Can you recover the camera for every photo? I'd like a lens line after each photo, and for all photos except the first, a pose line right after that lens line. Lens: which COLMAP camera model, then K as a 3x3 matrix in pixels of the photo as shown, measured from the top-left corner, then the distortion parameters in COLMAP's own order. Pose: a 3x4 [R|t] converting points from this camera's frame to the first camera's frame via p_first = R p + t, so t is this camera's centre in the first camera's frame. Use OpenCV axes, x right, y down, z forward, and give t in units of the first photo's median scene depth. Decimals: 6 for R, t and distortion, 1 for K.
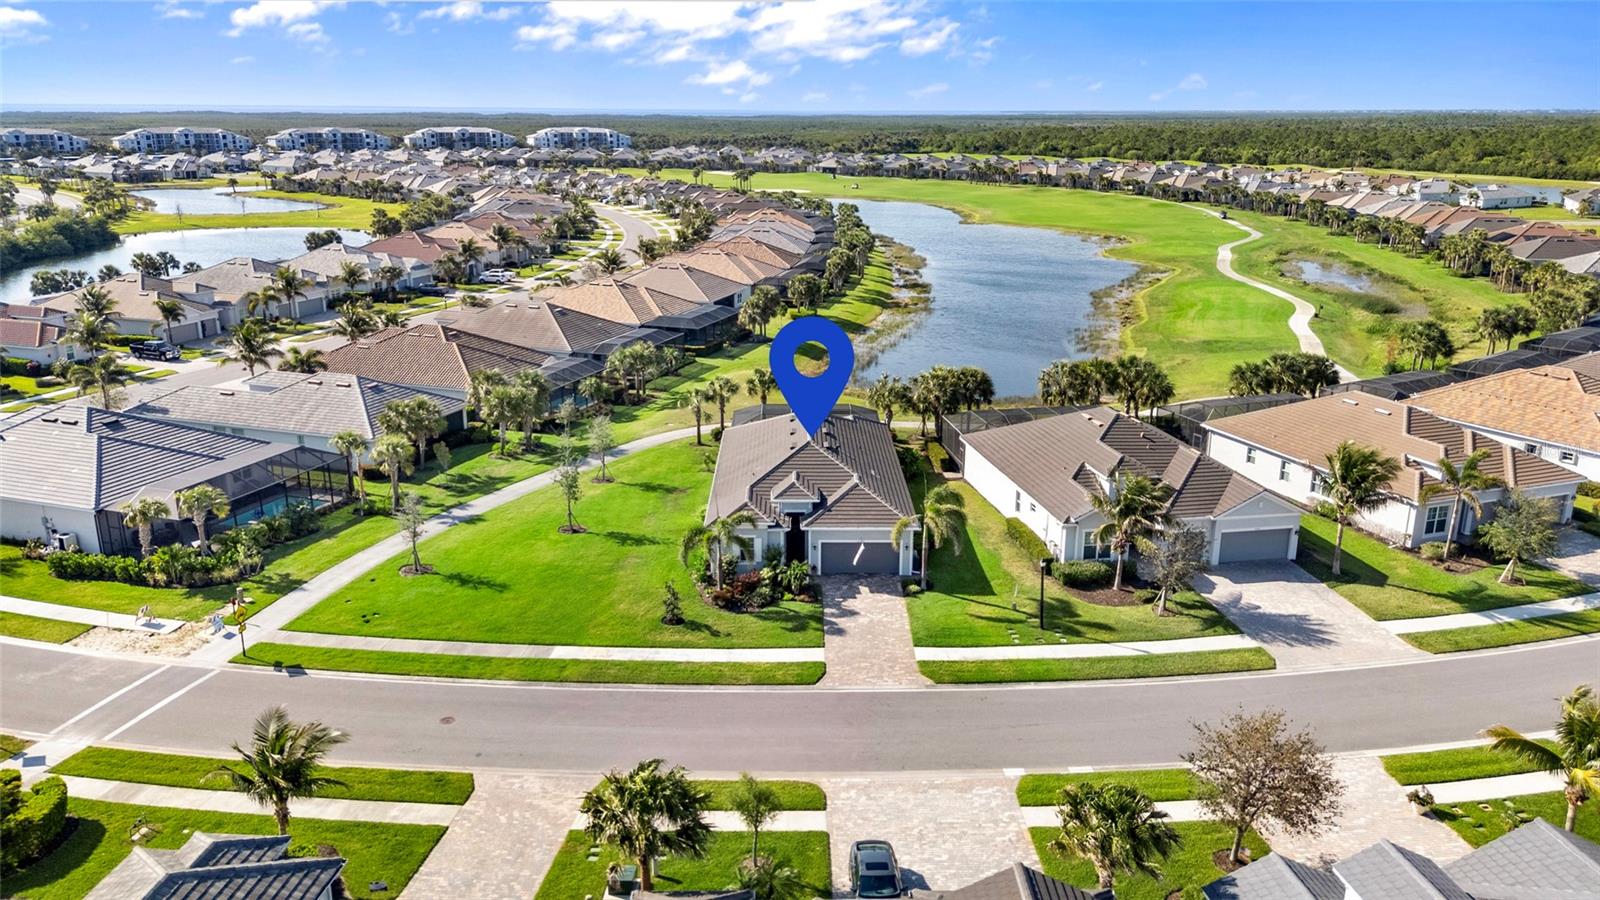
lens RADIAL K [[1167.0, 0, 800.0], [0, 1167.0, 450.0], [0, 0, 1]] dist [0.087070, -0.108866]
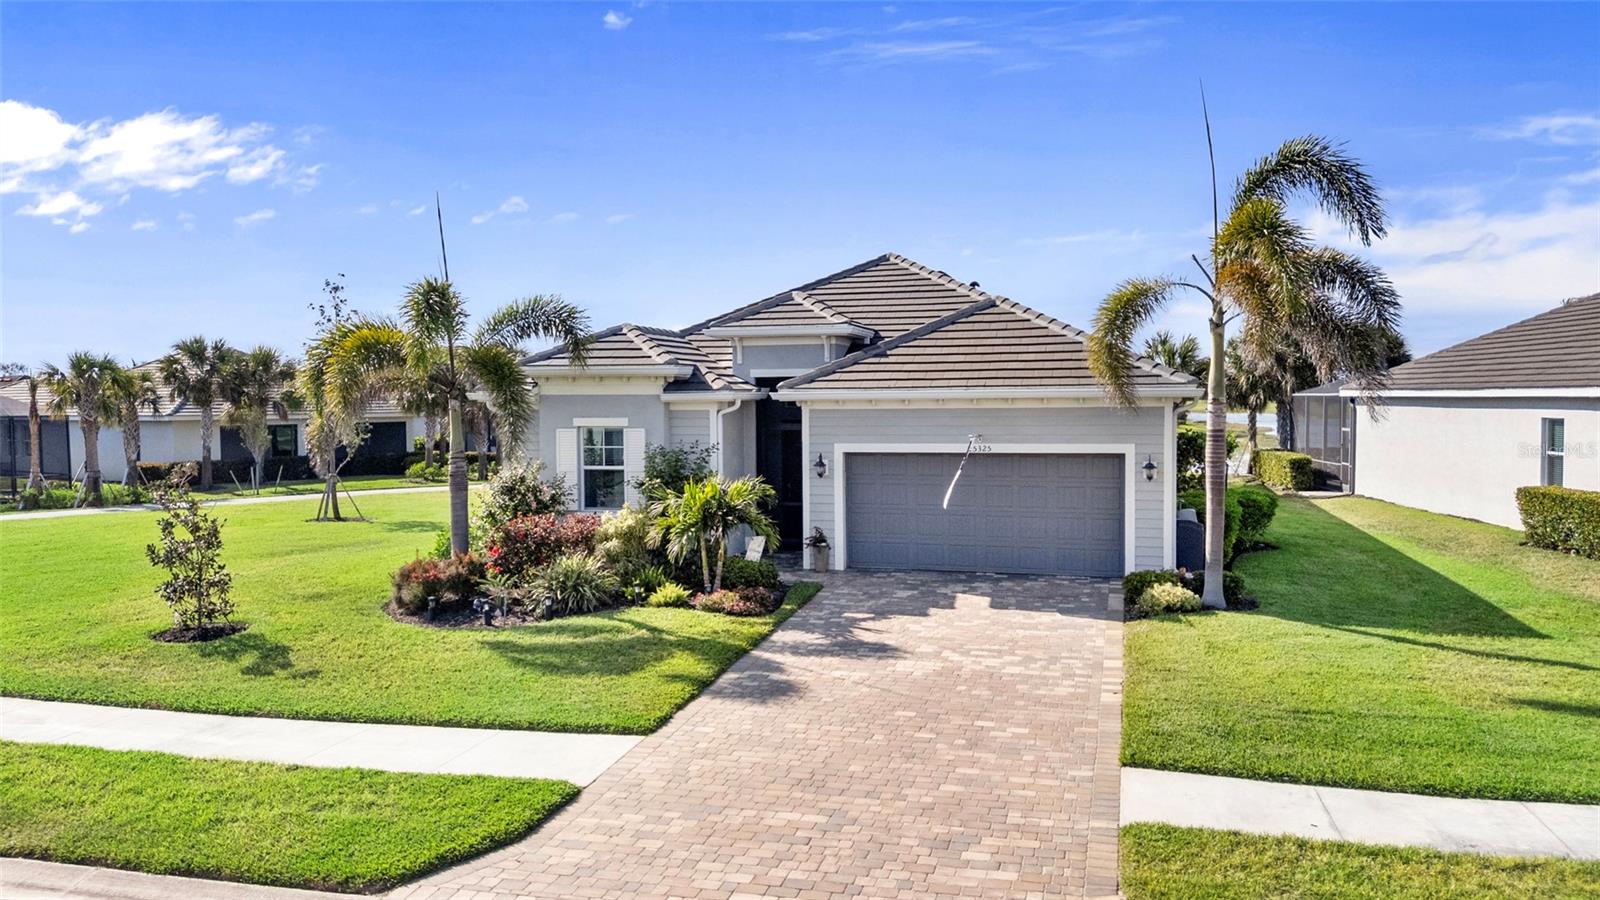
lens RADIAL K [[1186.8, 0, 797.3], [0, 1186.8, 514.3], [0, 0, 1]] dist [0.098934, -0.111233]
pose [[0.962838, 0.017605, -0.269505, 0.072399], [-0.066861, 0.982349, -0.174700, 0.122076], [0.261673, 0.186228, 0.947020, 0.596833]]
